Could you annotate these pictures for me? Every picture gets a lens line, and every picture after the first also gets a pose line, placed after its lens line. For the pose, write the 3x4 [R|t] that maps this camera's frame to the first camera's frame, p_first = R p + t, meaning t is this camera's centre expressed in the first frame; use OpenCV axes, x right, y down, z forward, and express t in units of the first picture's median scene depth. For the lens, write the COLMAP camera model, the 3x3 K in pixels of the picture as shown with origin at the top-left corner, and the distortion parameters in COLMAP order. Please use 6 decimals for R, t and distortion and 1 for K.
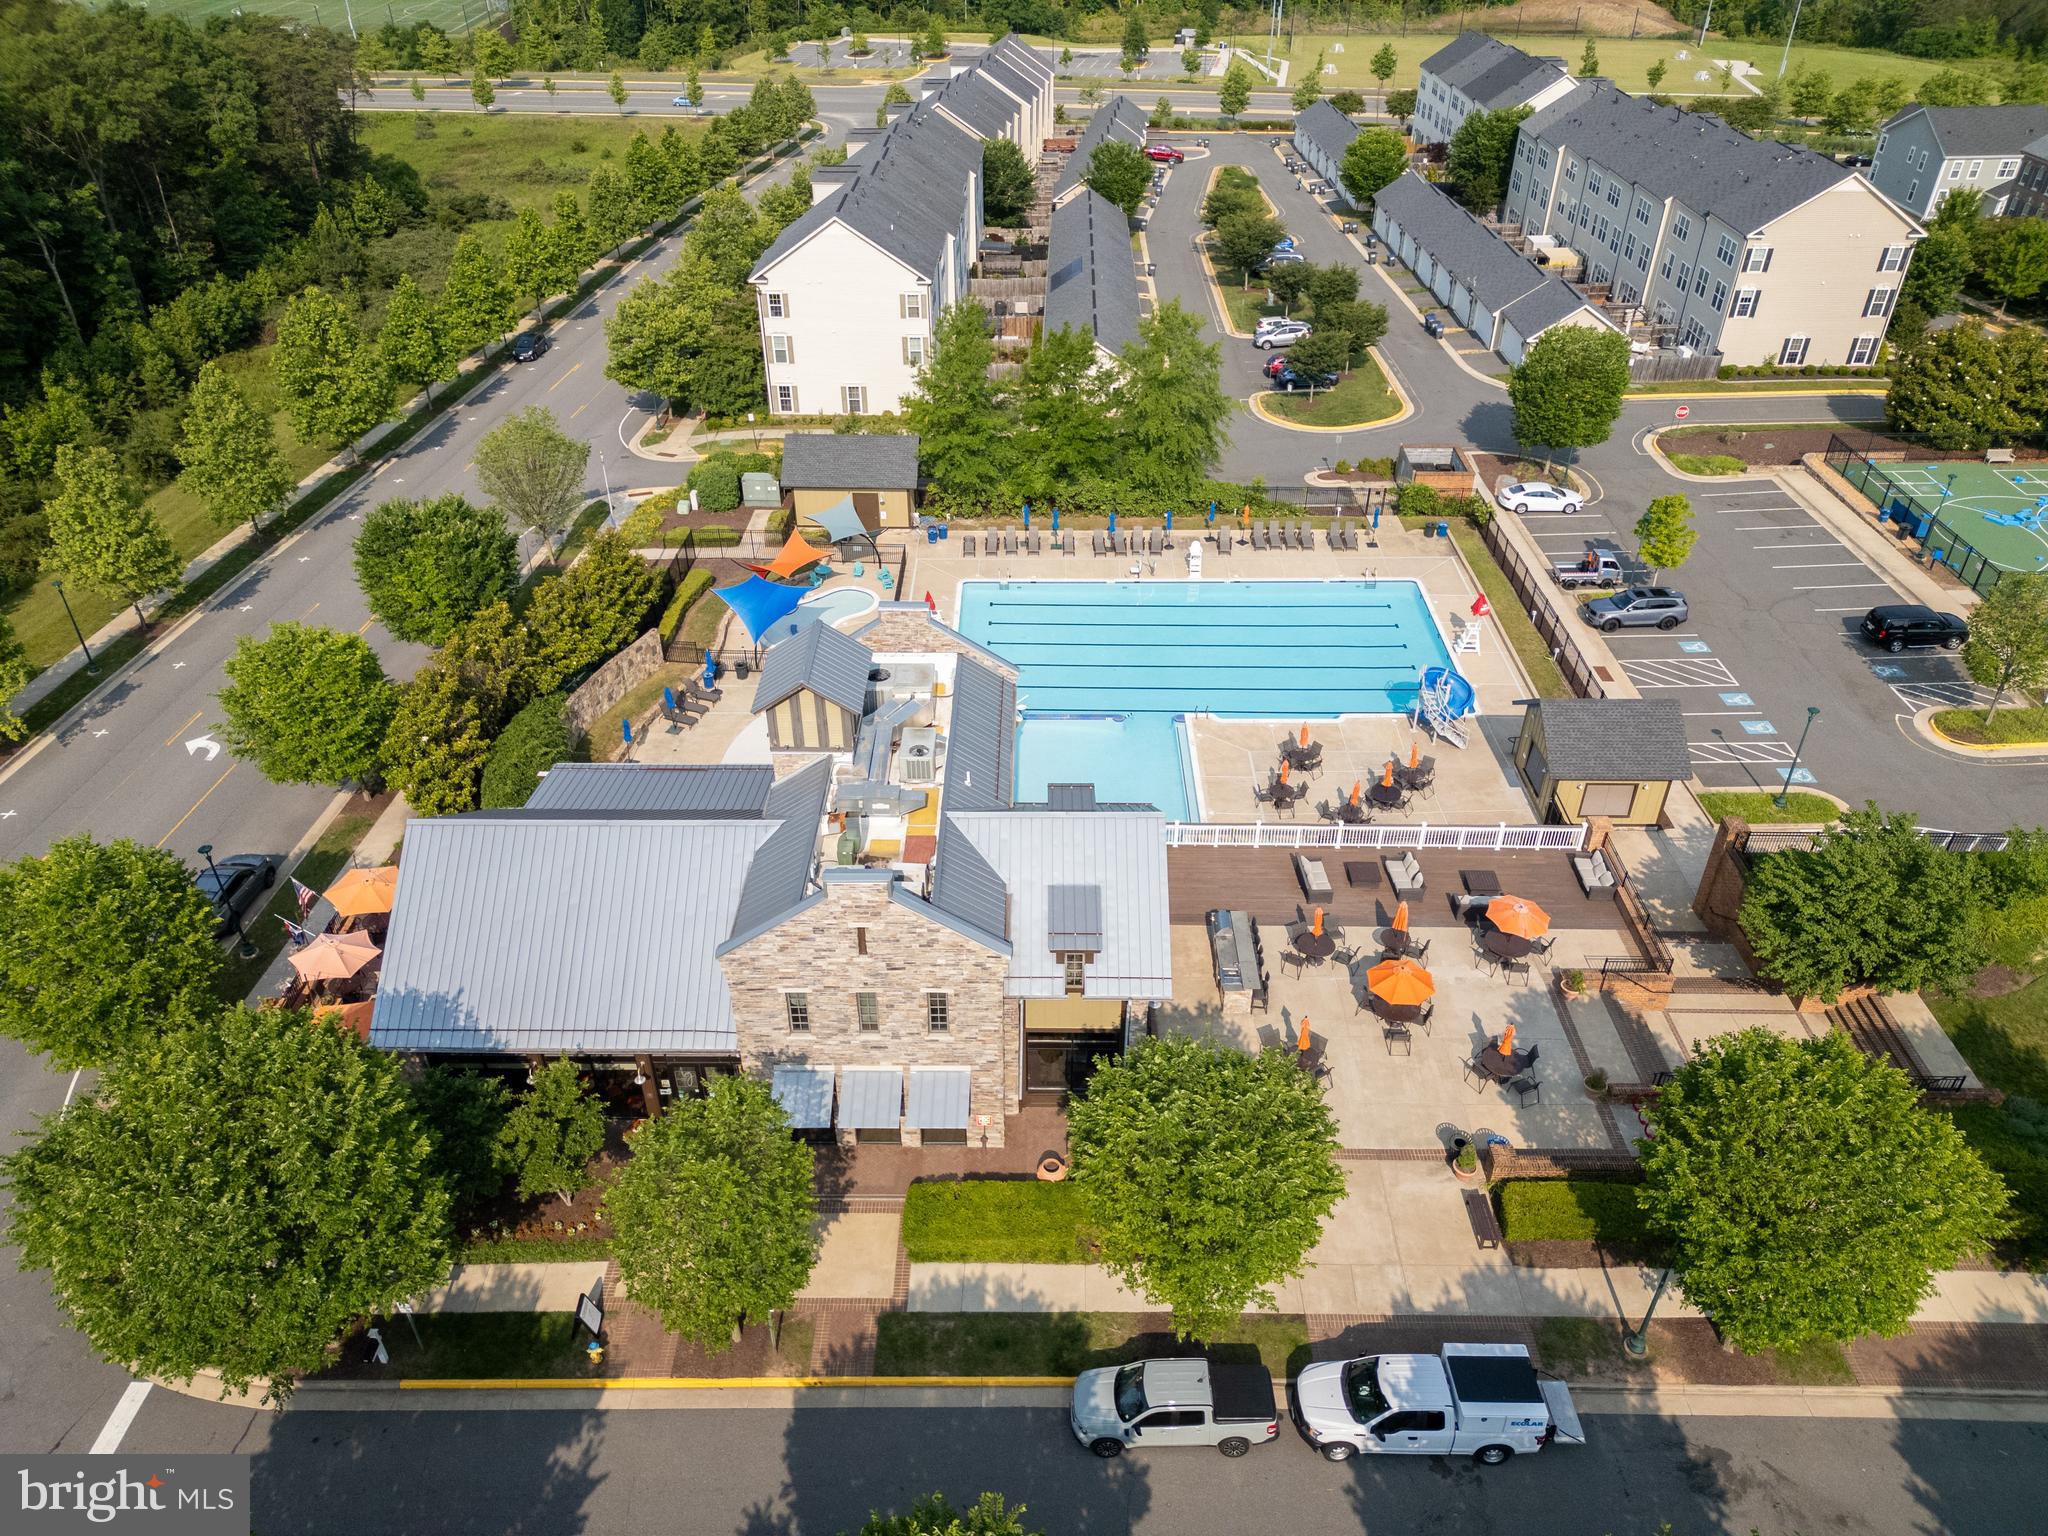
lens RADIAL K [[1435.2, 0, 1014.6], [0, 1435.2, 760.5], [0, 0, 1]] dist [0.056557, -0.045576]
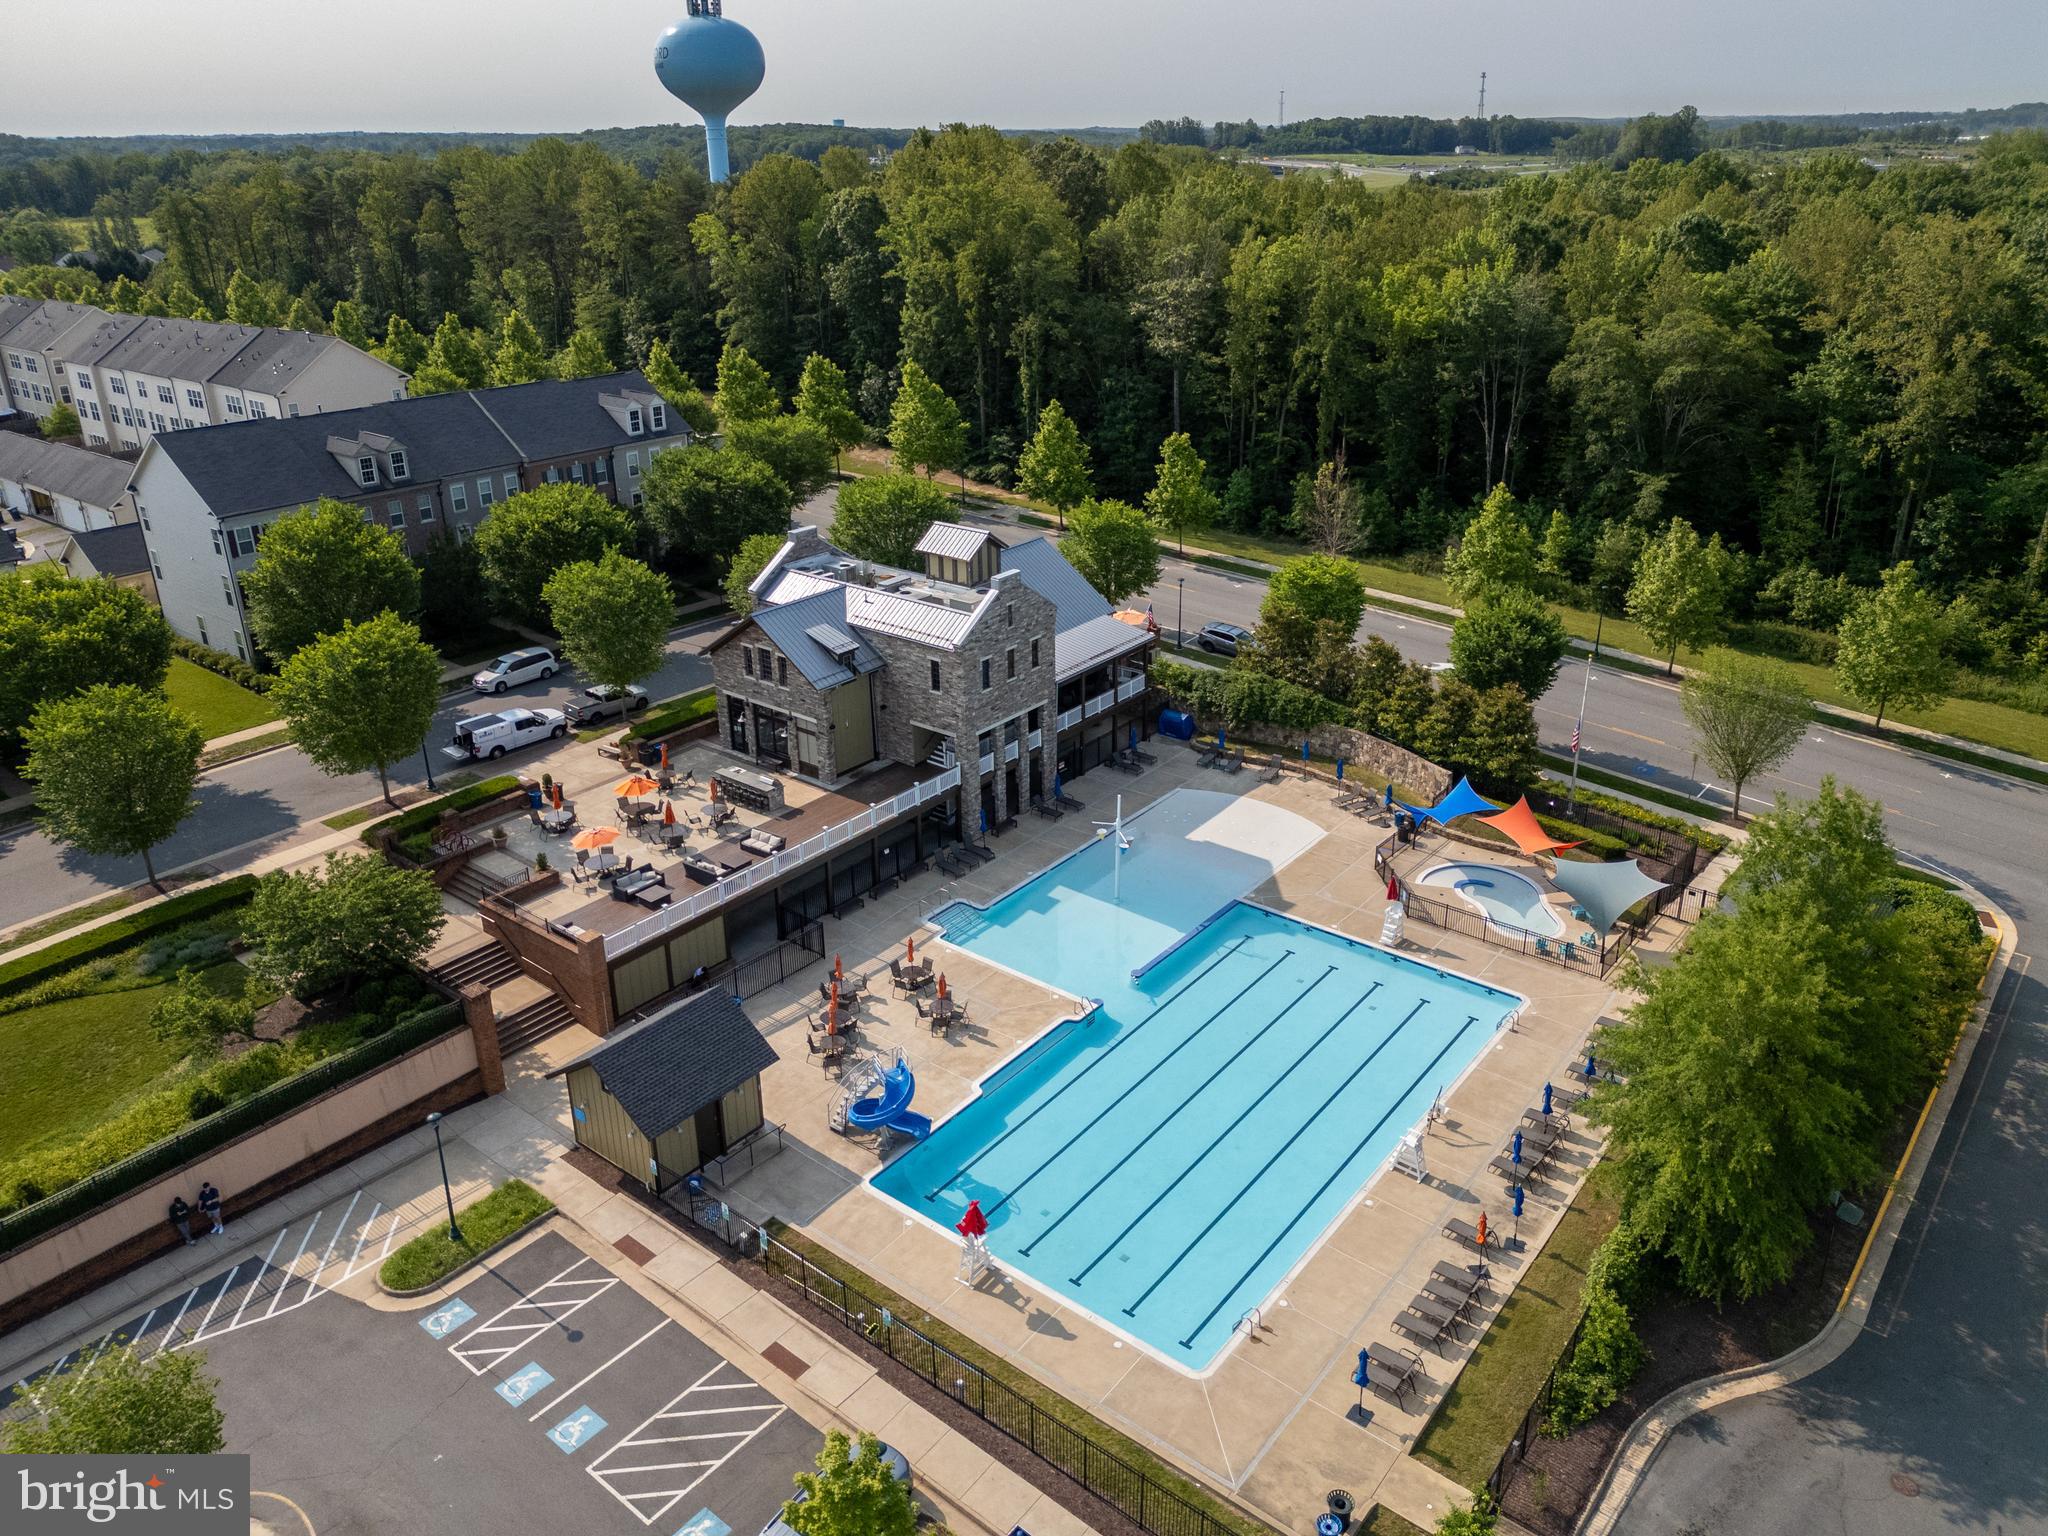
lens RADIAL K [[1435.2, 0, 1050.0], [0, 1435.2, 758.7], [0, 0, 1]] dist [0.056557, -0.045576]
pose [[-0.602749, 0.331082, -0.726002, 0.743363], [-0.441235, 0.619793, 0.648974, -0.700814], [0.664835, 0.711506, -0.227495, 1.102282]]
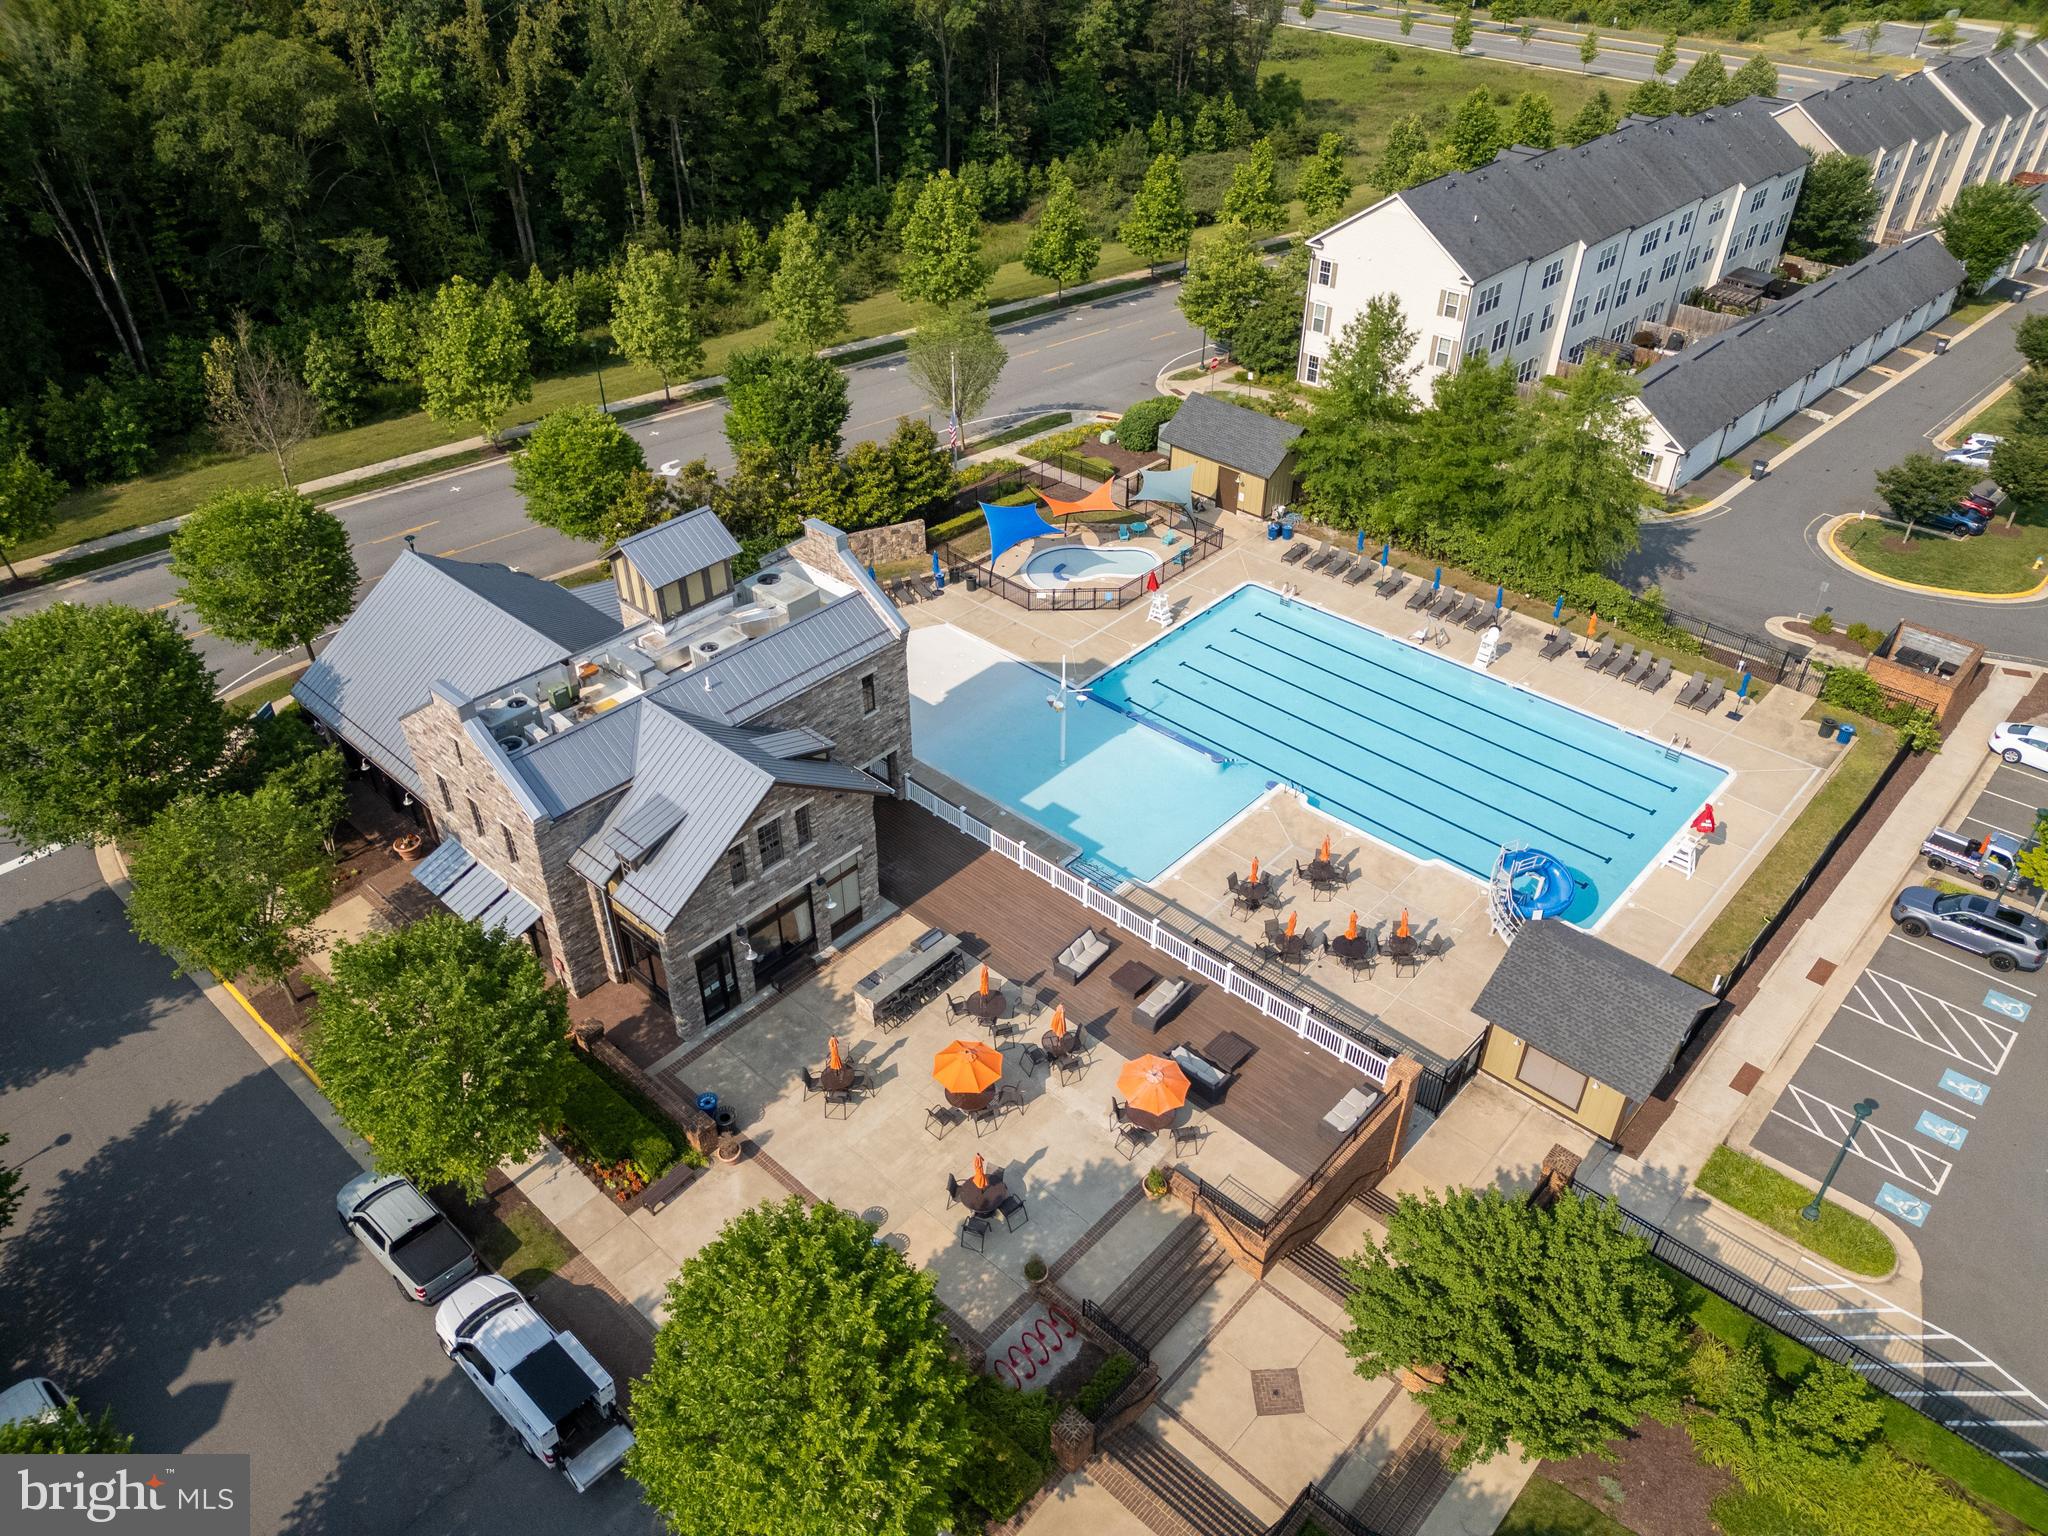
lens RADIAL K [[1435.2, 0, 1019.4], [0, 1435.2, 763.0], [0, 0, 1]] dist [0.056557, -0.045576]
pose [[0.746198, 0.397405, -0.534095, 0.486533], [-0.379794, 0.913034, 0.148743, -0.119350], [0.546758, 0.091854, 0.832237, 0.161813]]
